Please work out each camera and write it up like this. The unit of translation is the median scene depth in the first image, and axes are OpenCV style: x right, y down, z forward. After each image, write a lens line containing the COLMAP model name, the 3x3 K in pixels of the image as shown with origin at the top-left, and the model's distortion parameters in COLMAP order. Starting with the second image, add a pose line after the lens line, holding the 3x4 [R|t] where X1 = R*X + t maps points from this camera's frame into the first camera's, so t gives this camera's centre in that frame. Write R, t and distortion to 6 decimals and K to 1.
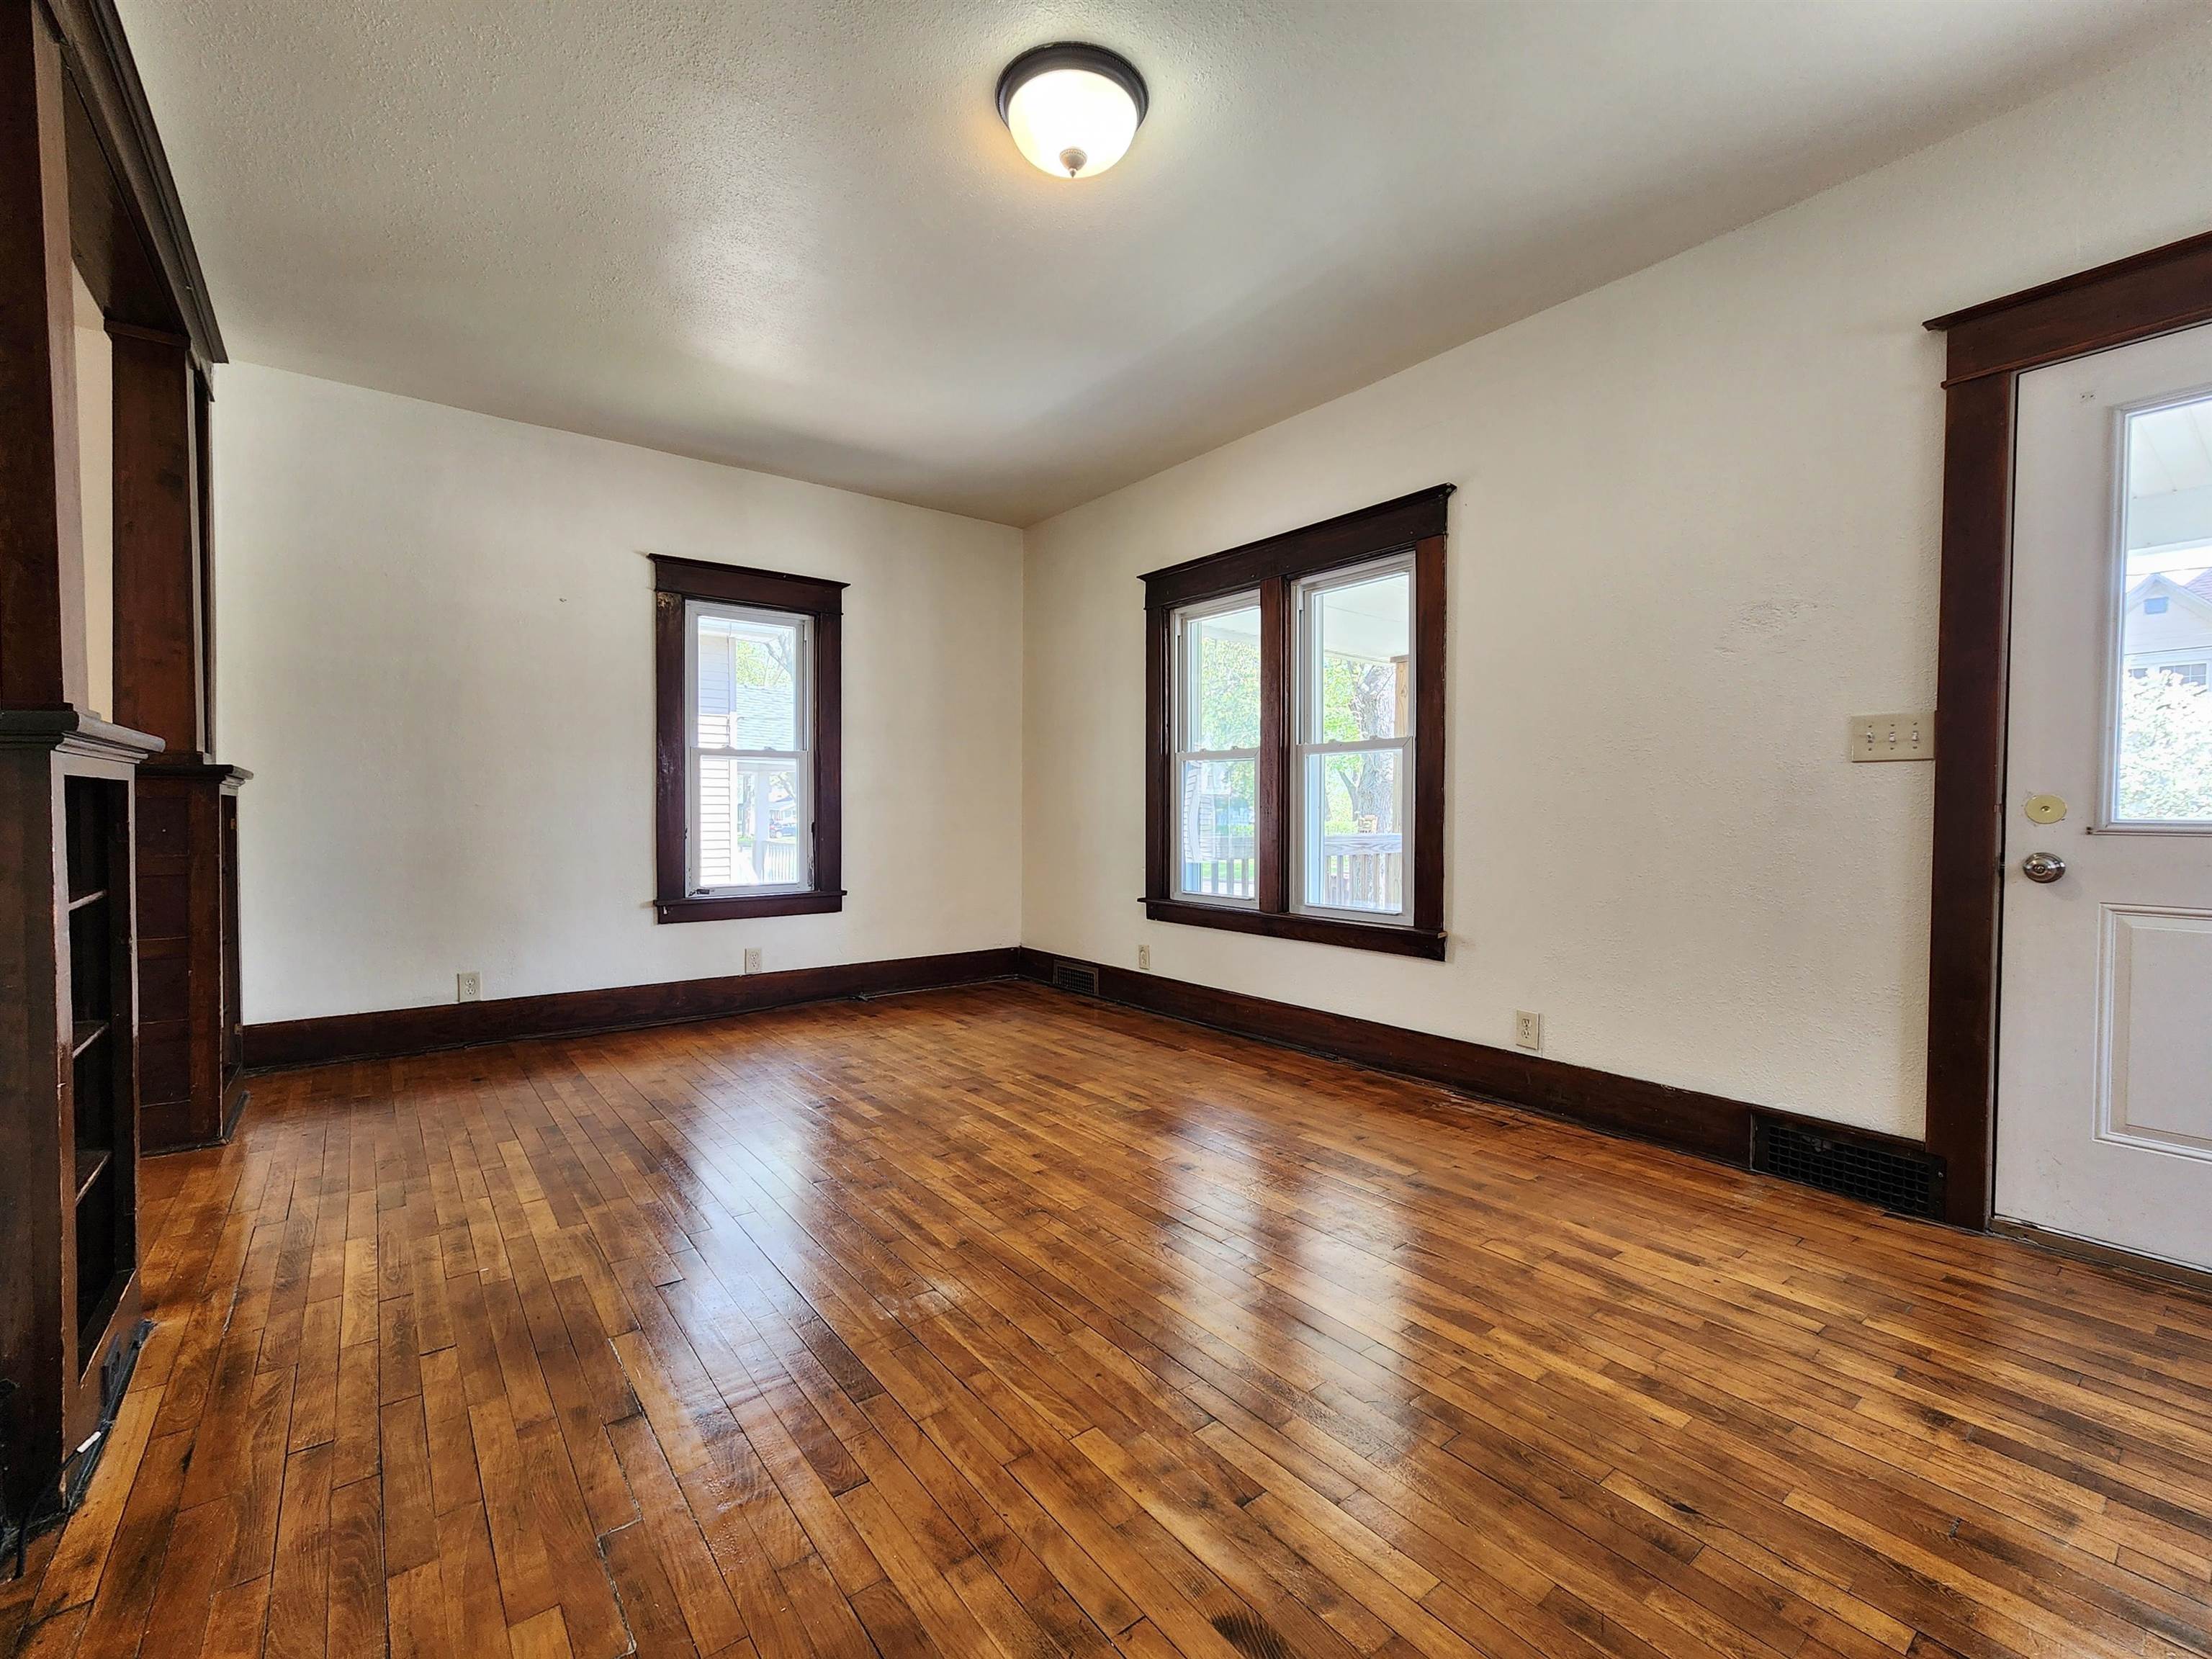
lens RADIAL K [[933.9, 0, 1106.0], [0, 933.9, 829.5], [0, 0, 1]] dist [-0.001144, -0.000430]
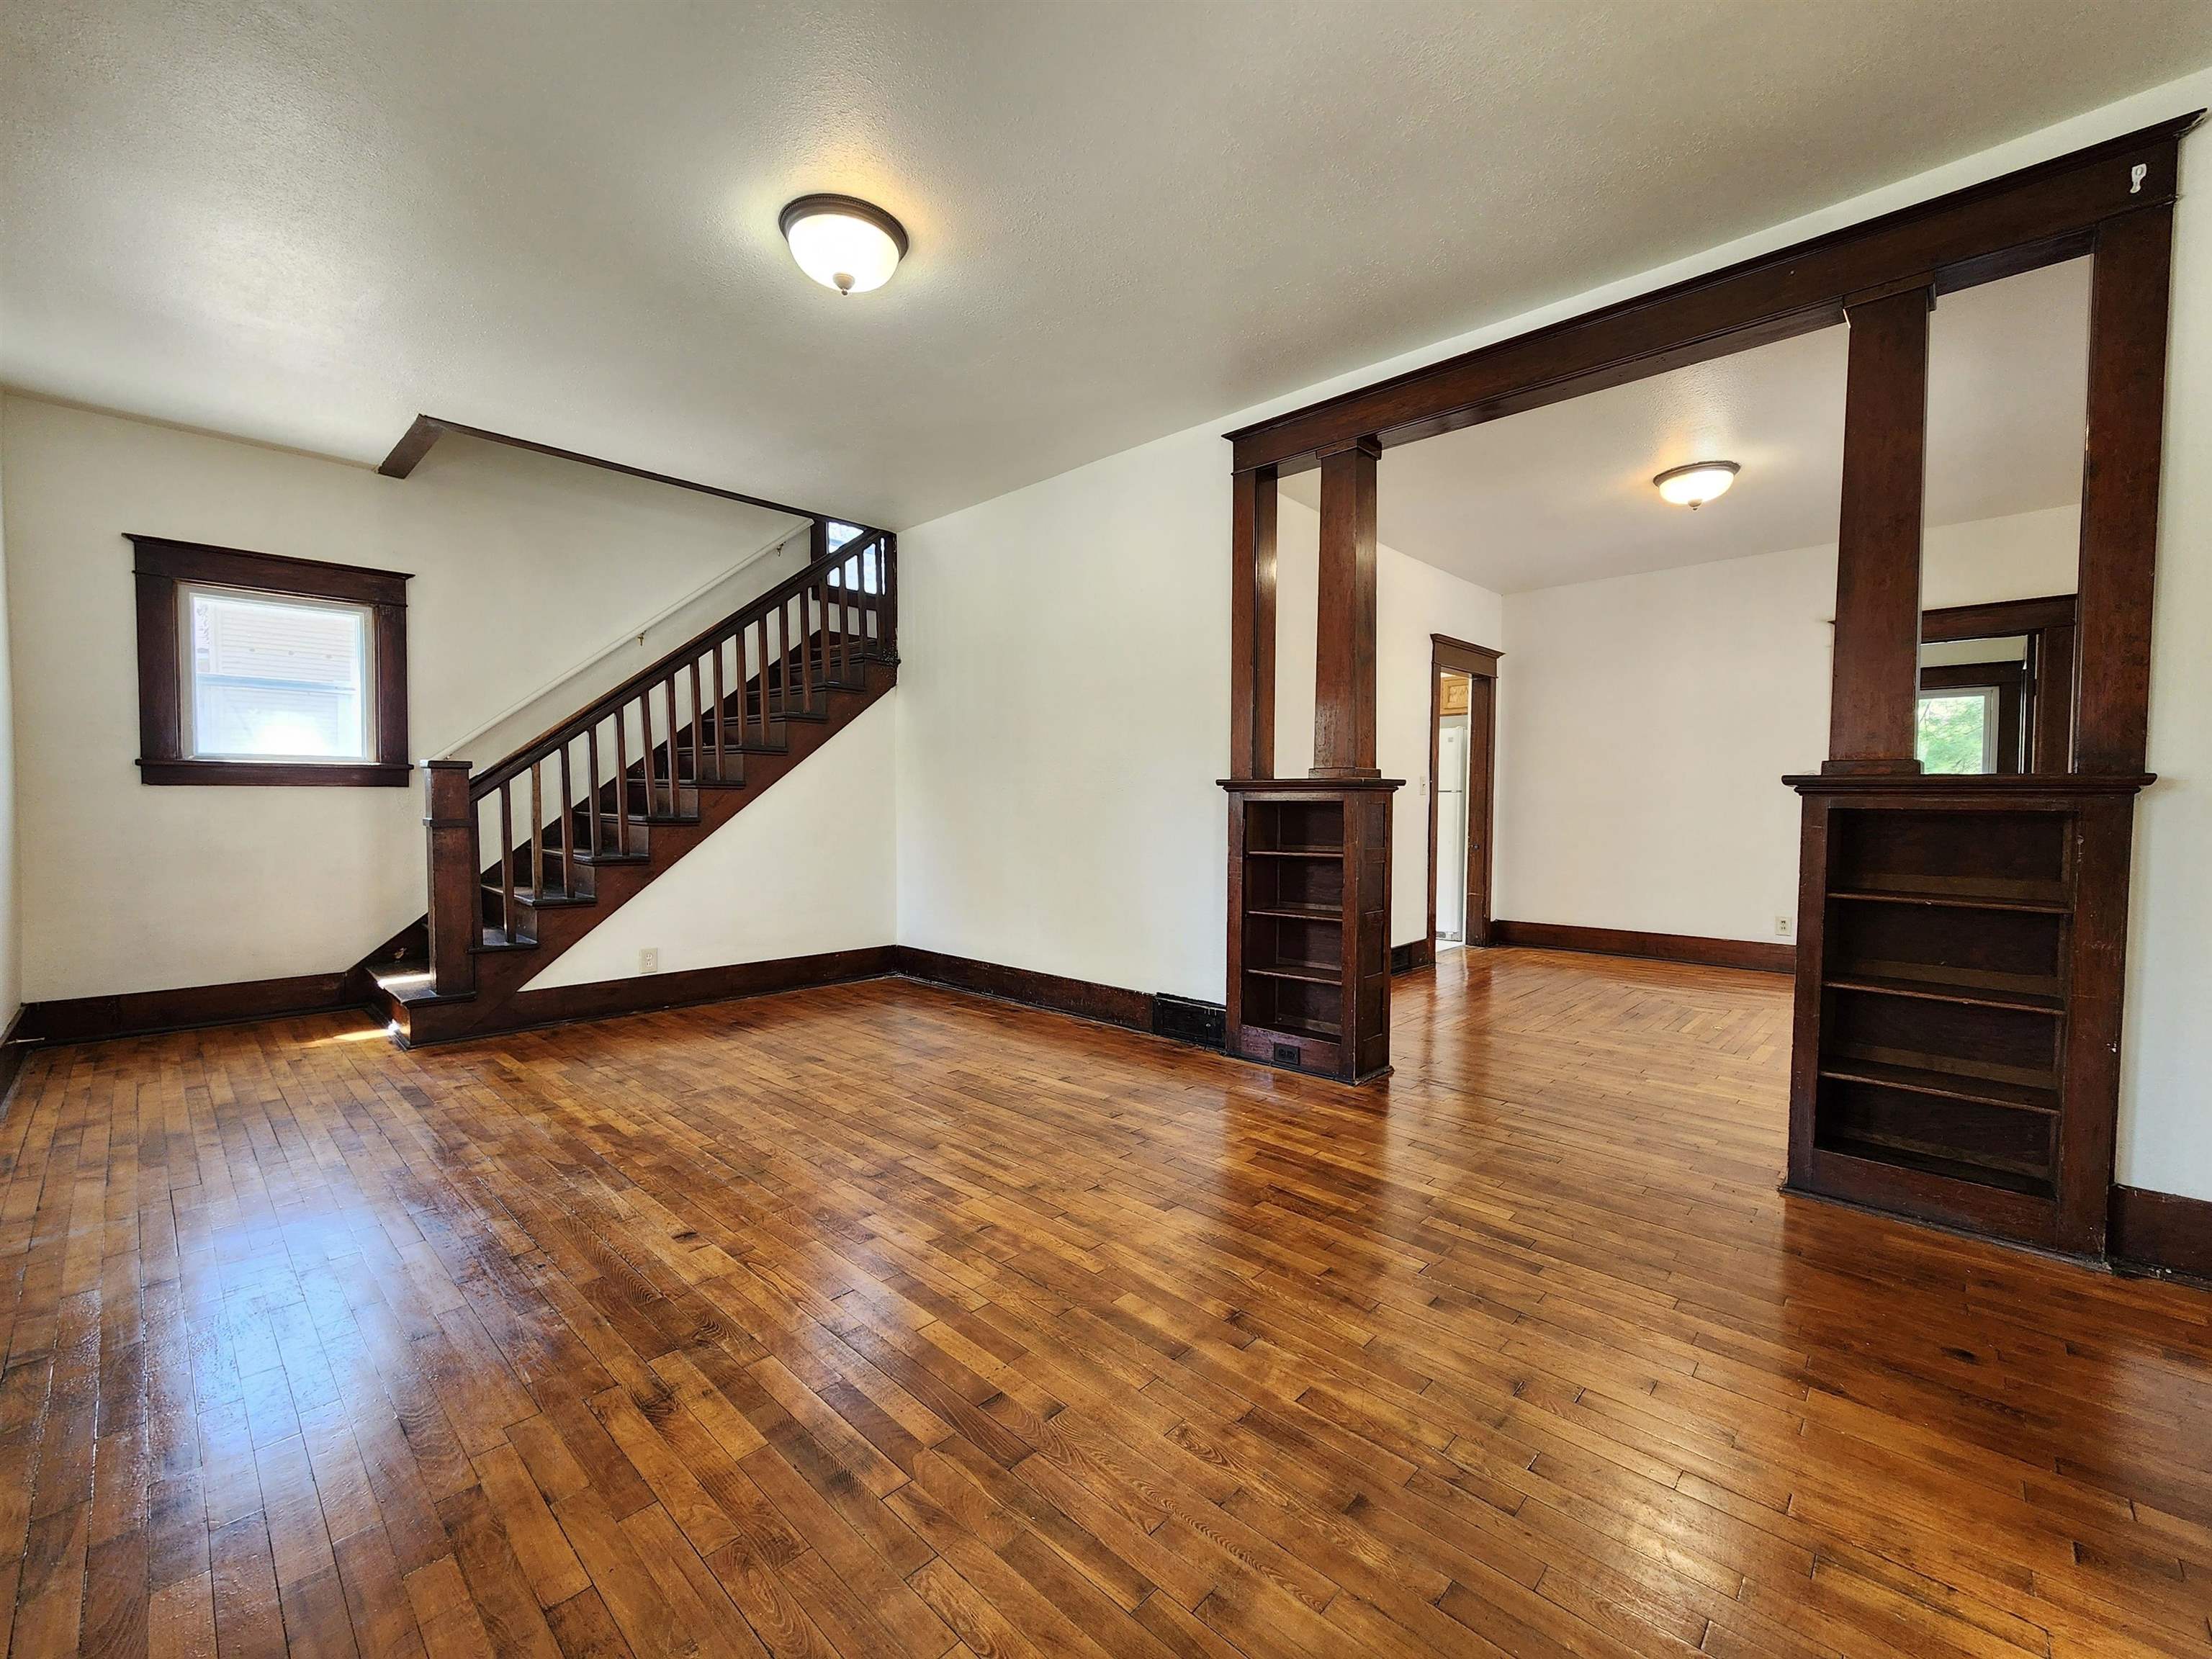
lens RADIAL K [[933.9, 0, 1106.0], [0, 933.9, 829.5], [0, 0, 1]] dist [-0.001144, -0.000430]
pose [[-0.989617, -0.007097, -0.143553, -0.174947], [-0.014957, 0.998443, 0.053748, -0.061702], [0.142948, 0.055337, -0.988182, 1.997006]]
